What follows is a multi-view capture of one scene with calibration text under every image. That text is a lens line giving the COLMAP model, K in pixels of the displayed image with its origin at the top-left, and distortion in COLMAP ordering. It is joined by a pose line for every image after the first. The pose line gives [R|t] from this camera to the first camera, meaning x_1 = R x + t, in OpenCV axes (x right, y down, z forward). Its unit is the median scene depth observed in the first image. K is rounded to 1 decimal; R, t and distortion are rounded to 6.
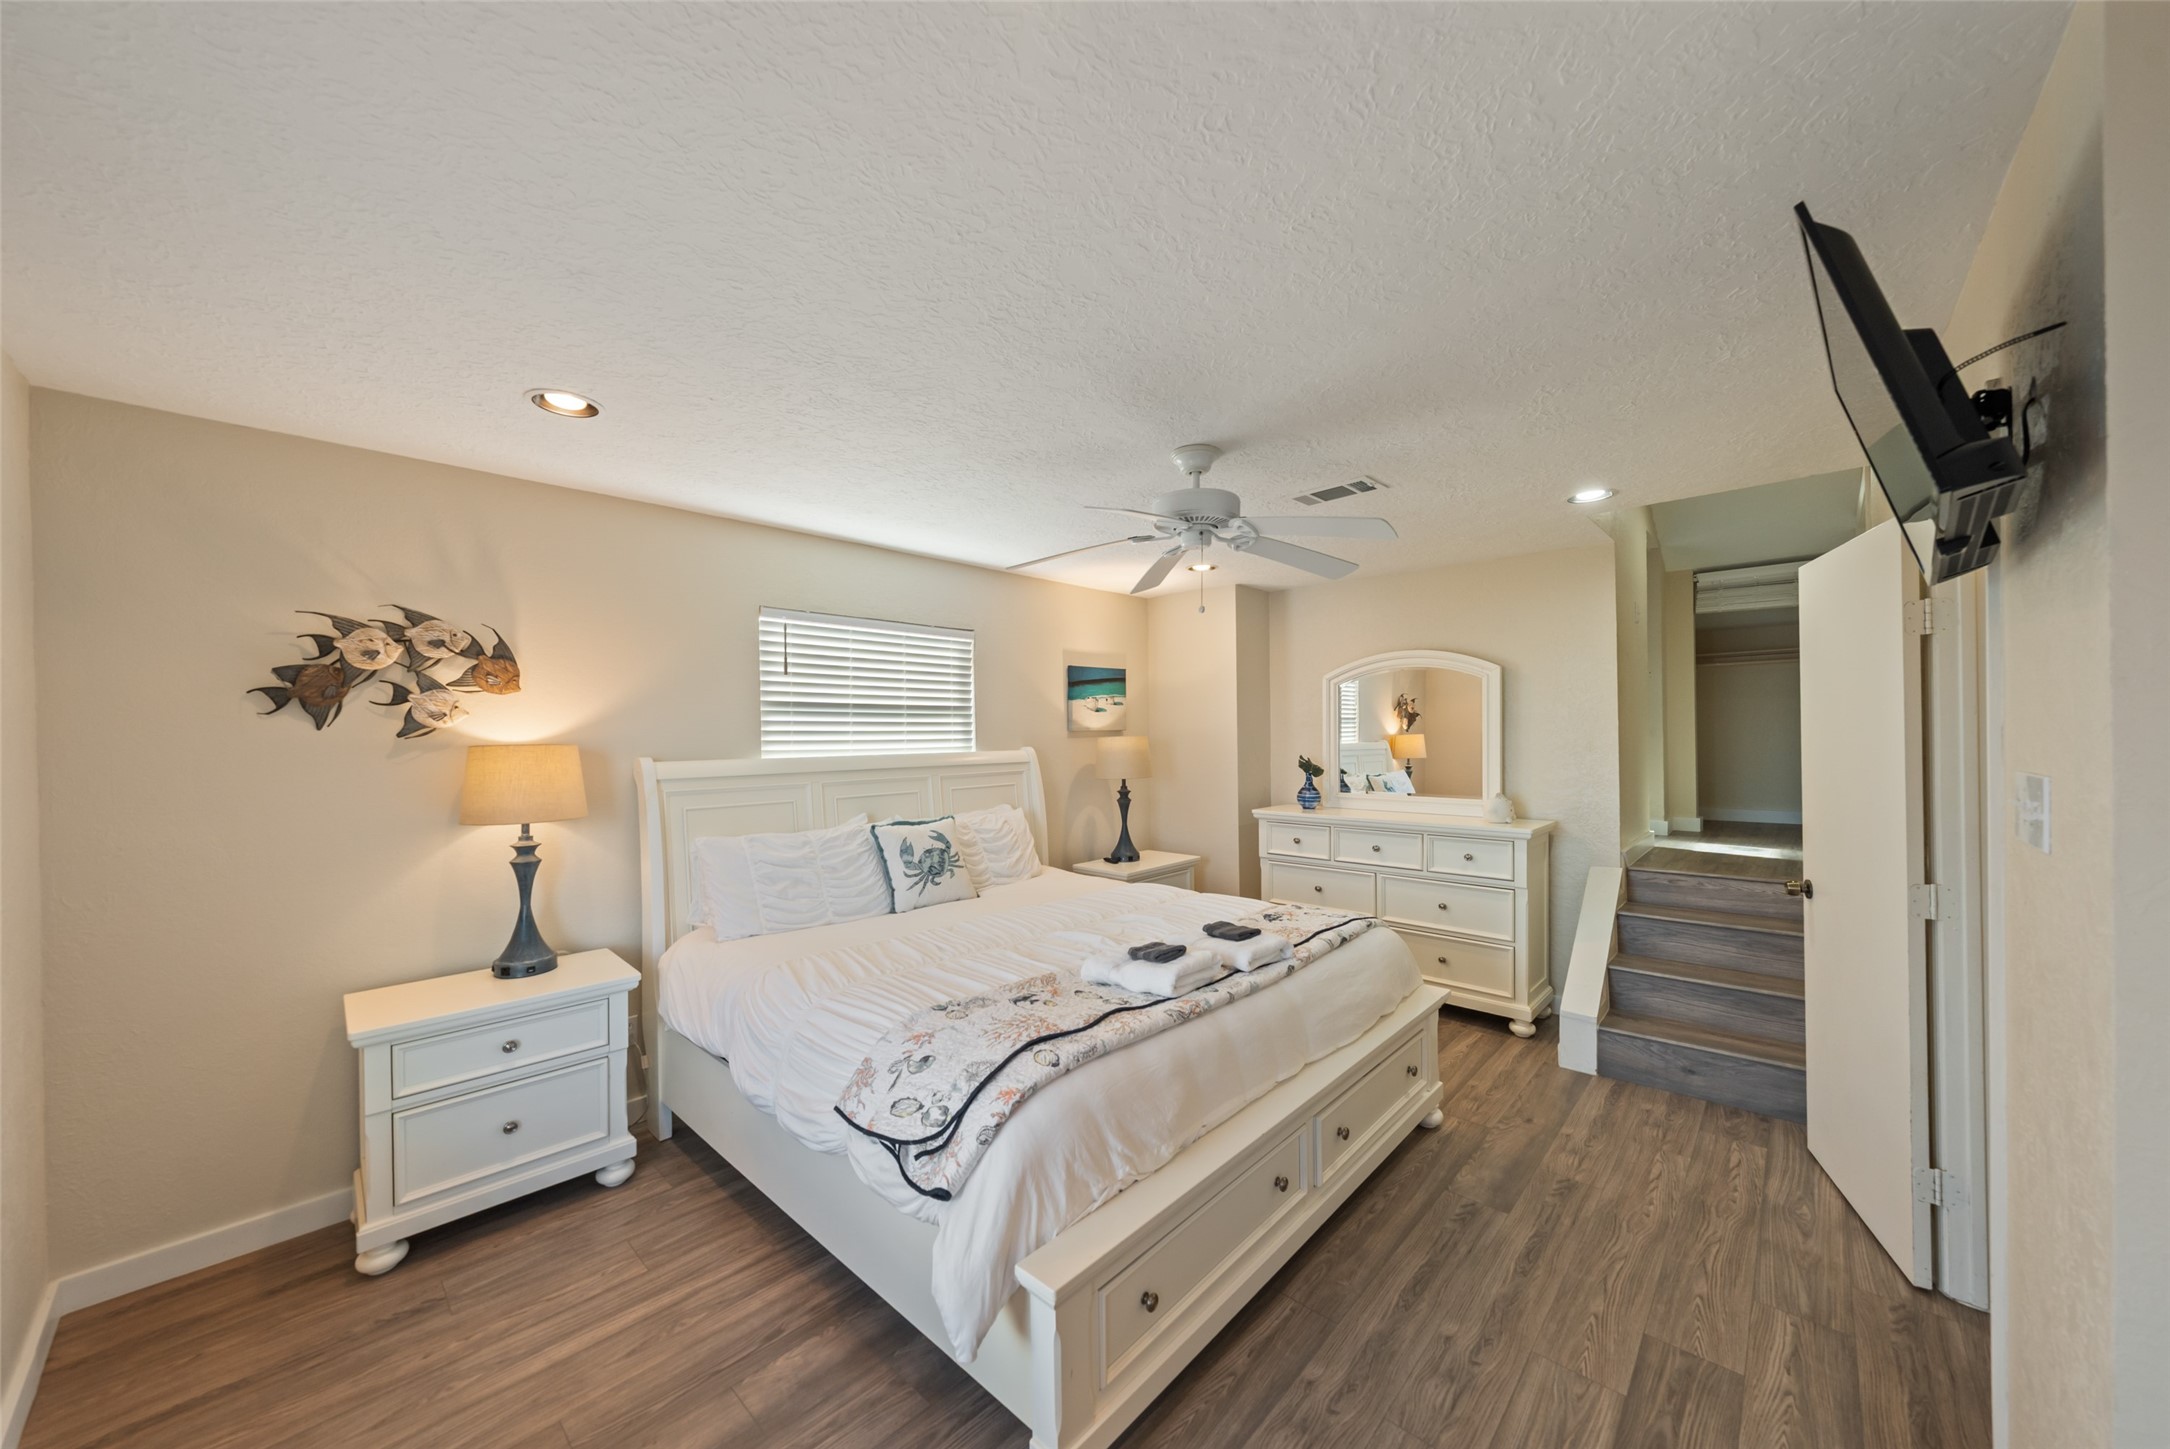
lens RADIAL K [[763.6, 0, 1100.1], [0, 763.6, 742.3], [0, 0, 1]] dist [-0.003645, 0.000892]
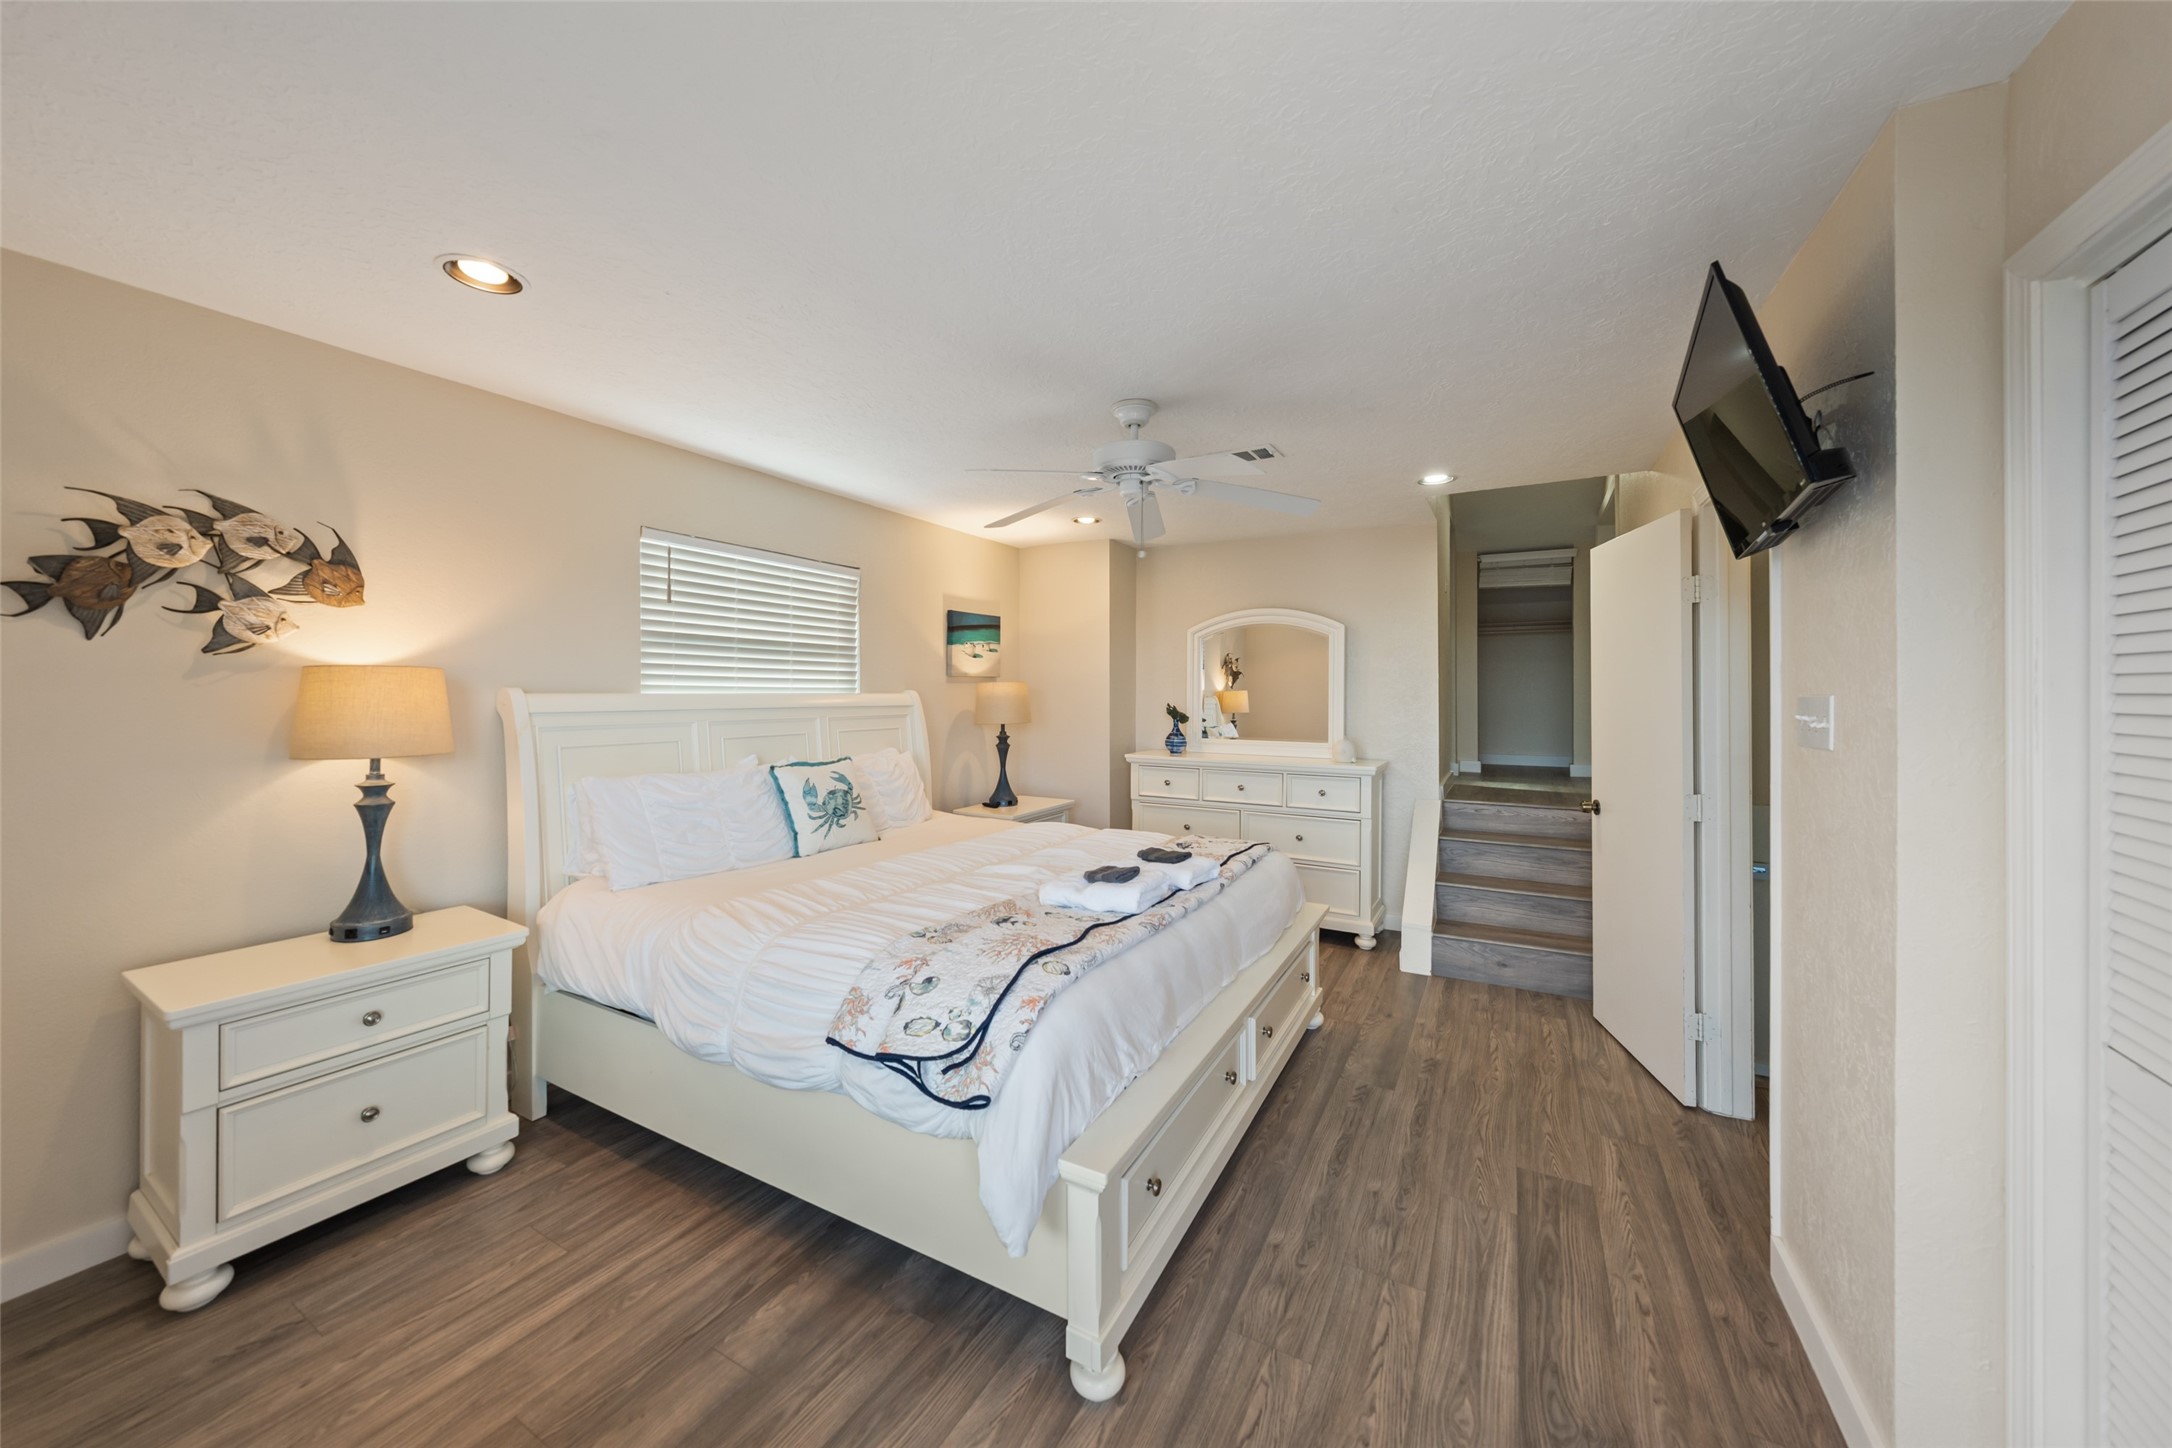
lens RADIAL K [[764.3, 0, 1086.9], [0, 764.3, 696.9], [0, 0, 1]] dist [-0.003645, 0.000892]
pose [[0.971164, 0.013726, 0.238019, -0.194227], [-0.012012, 0.999890, -0.008653, 0.036099], [-0.238112, 0.005544, 0.971222, -0.016355]]
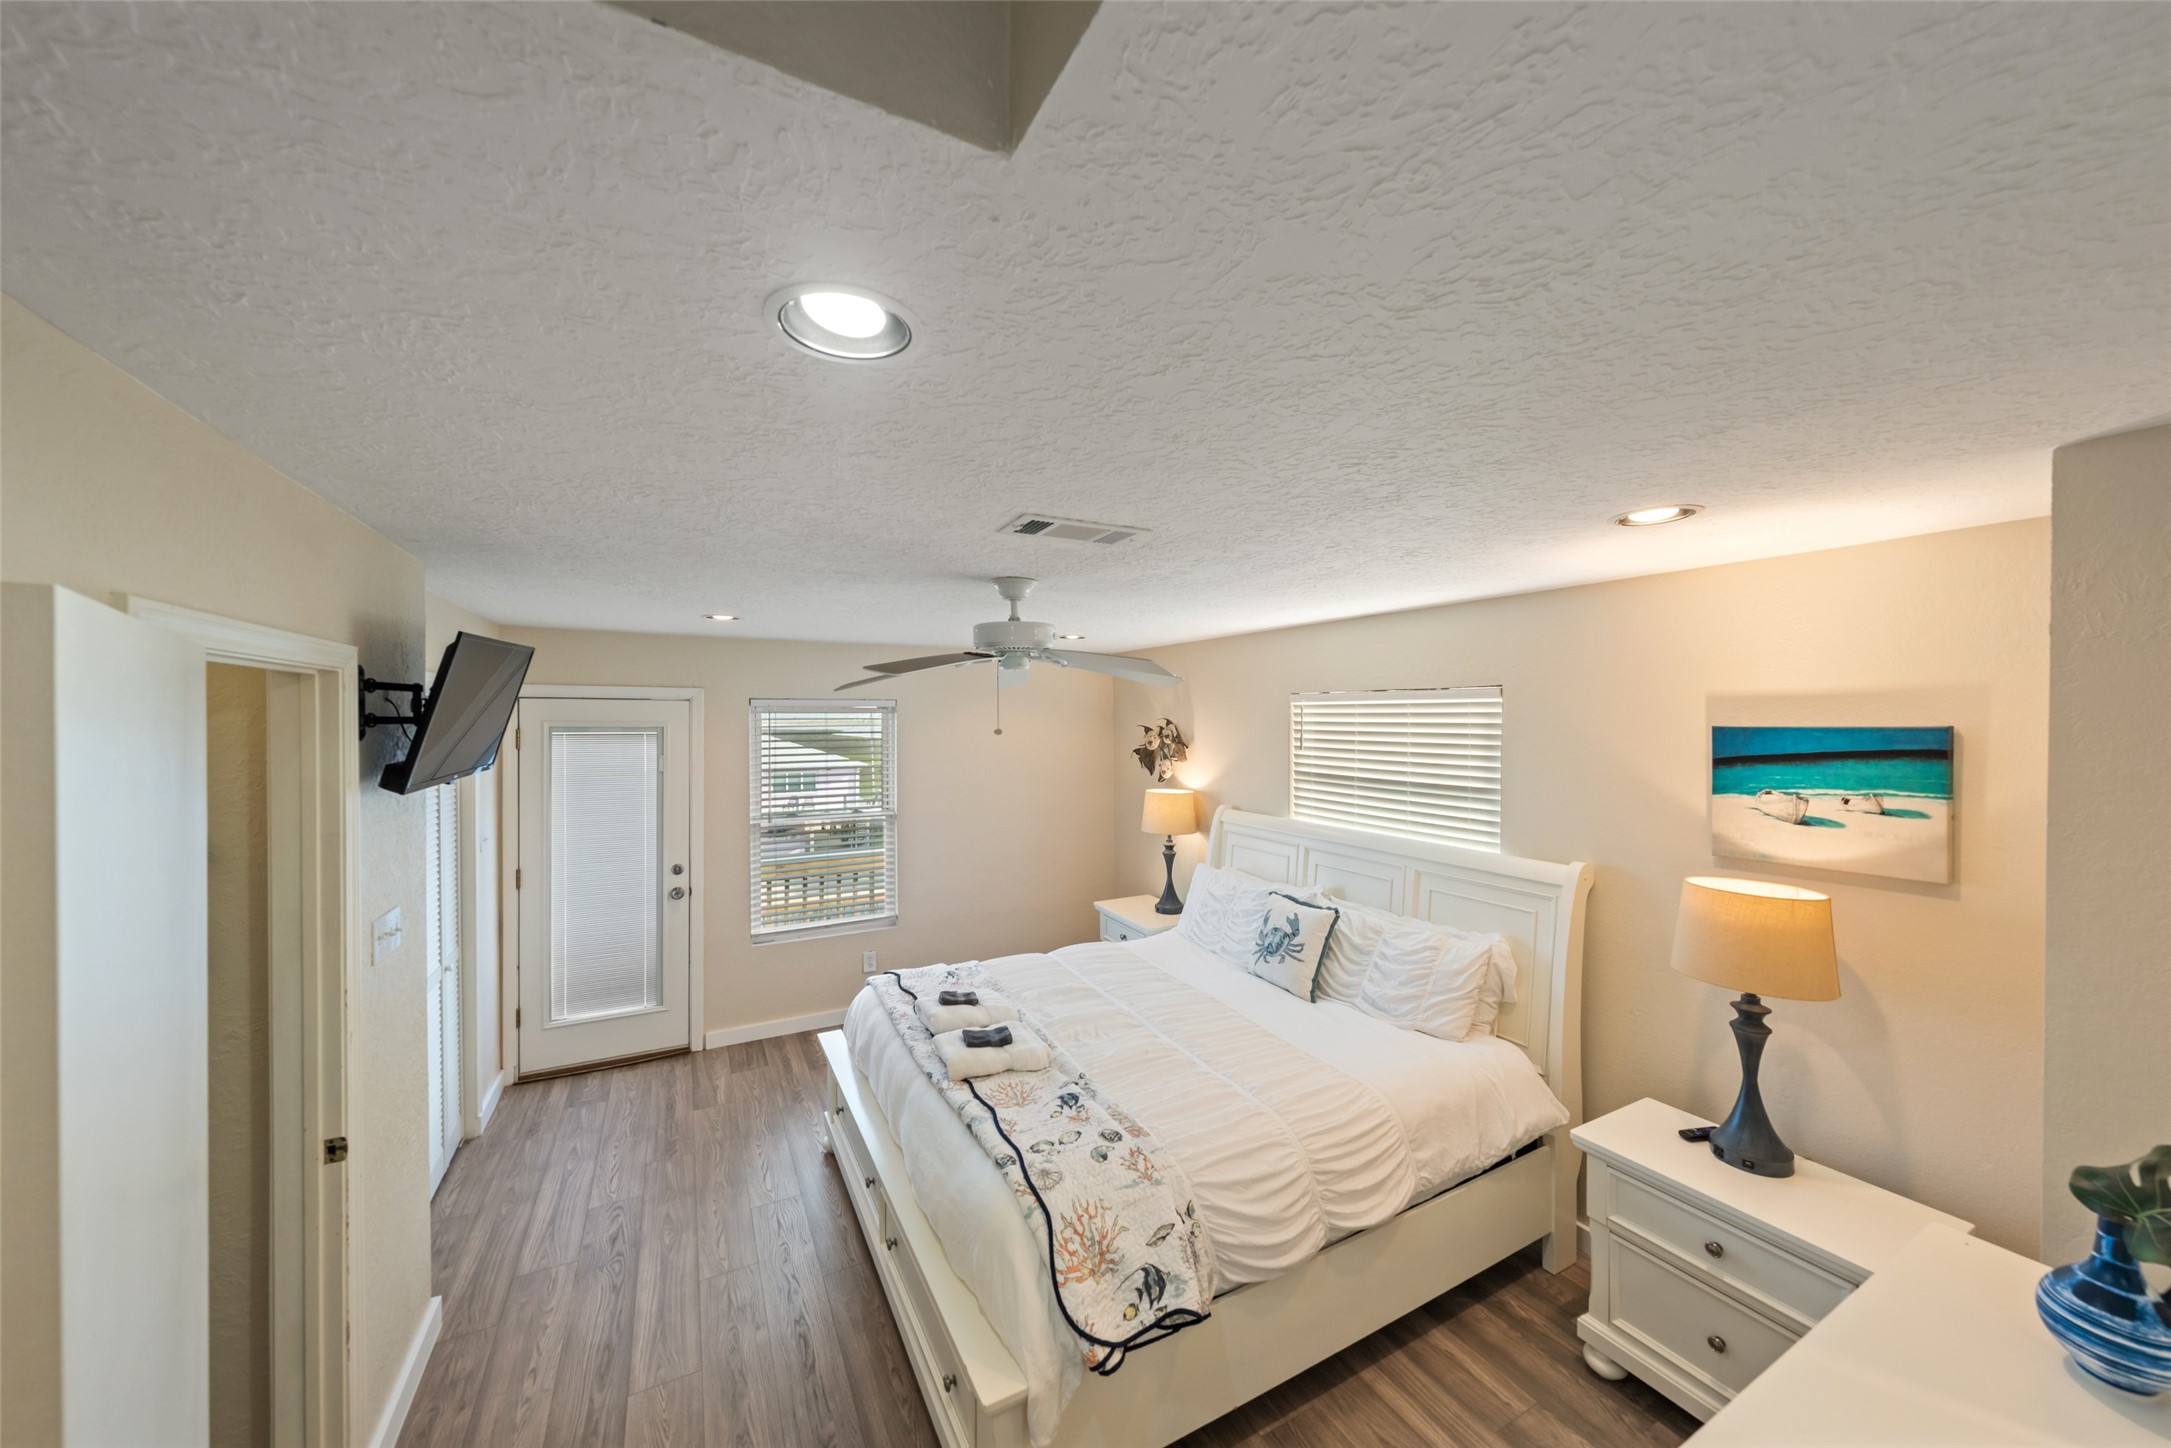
lens RADIAL K [[764.0, 0, 1063.5], [0, 764.0, 722.0], [0, 0, 1]] dist [-0.003645, 0.000892]
pose [[-0.350340, 0.014008, -0.936518, 1.127394], [-0.011937, 0.999740, 0.019420, -0.206425], [0.936546, 0.017983, -0.350082, 1.473238]]
